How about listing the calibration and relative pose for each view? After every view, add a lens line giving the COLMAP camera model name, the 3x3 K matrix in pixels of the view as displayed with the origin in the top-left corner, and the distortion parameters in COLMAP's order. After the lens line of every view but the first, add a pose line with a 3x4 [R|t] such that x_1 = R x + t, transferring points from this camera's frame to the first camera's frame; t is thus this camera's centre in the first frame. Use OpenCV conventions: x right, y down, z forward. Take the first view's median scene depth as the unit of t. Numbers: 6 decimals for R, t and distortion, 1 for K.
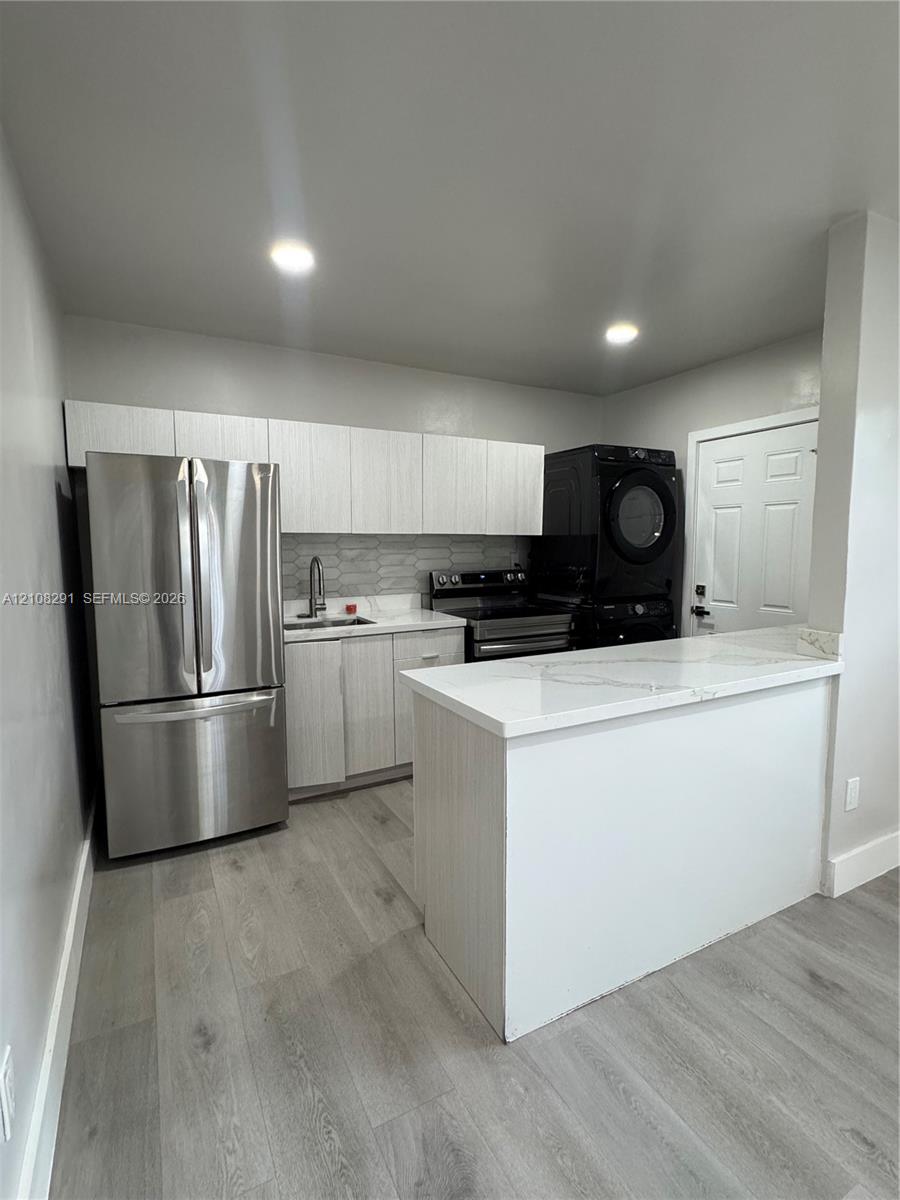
lens RADIAL K [[580.1, 0, 445.7], [0, 580.1, 596.6], [0, 0, 1]] dist [-0.000471, 0.000211]
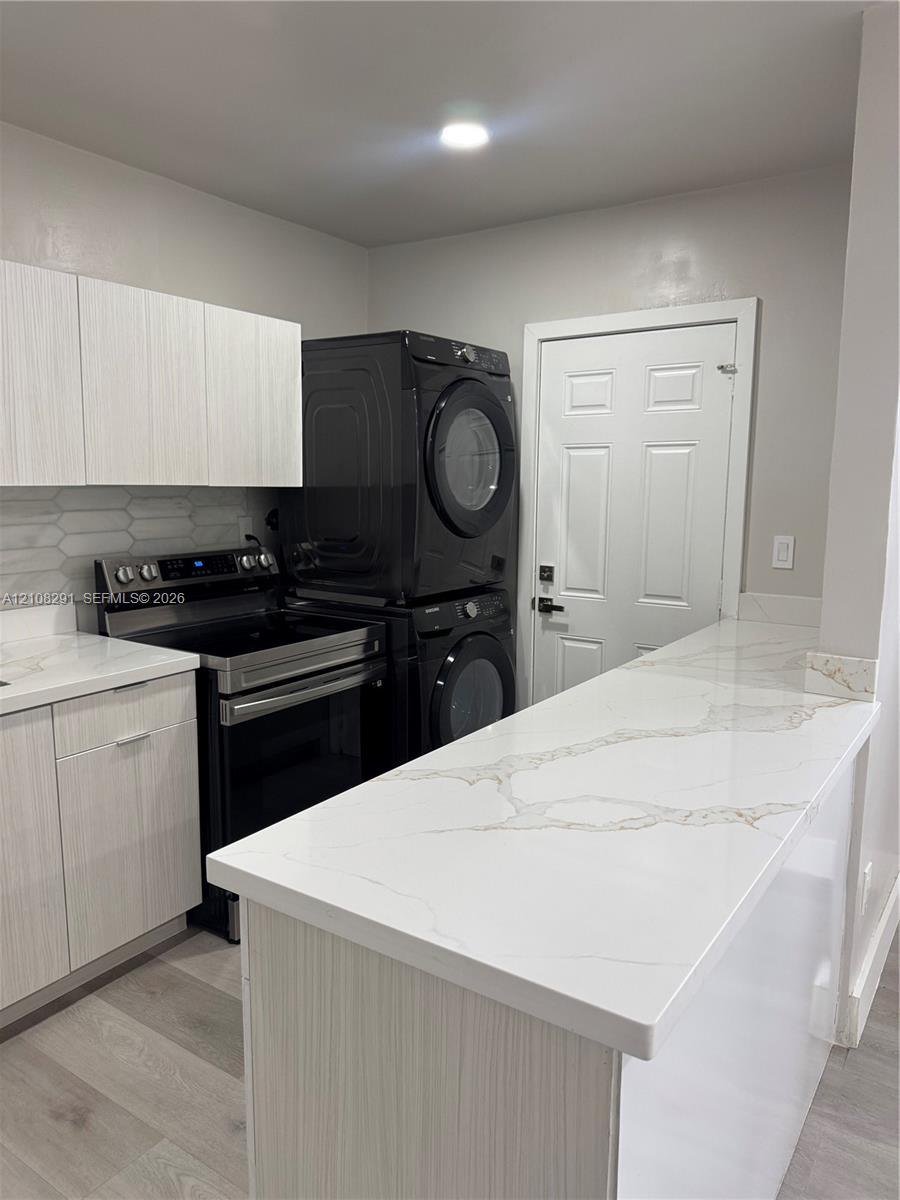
lens RADIAL K [[841.1, 0, 445.0], [0, 841.1, 610.8], [0, 0, 1]] dist [0.039625, -0.027783]
pose [[0.885244, -0.064479, 0.460635, -0.102930], [0.033980, 0.996664, 0.074209, -0.043867], [-0.463883, -0.050041, 0.884482, 0.215289]]
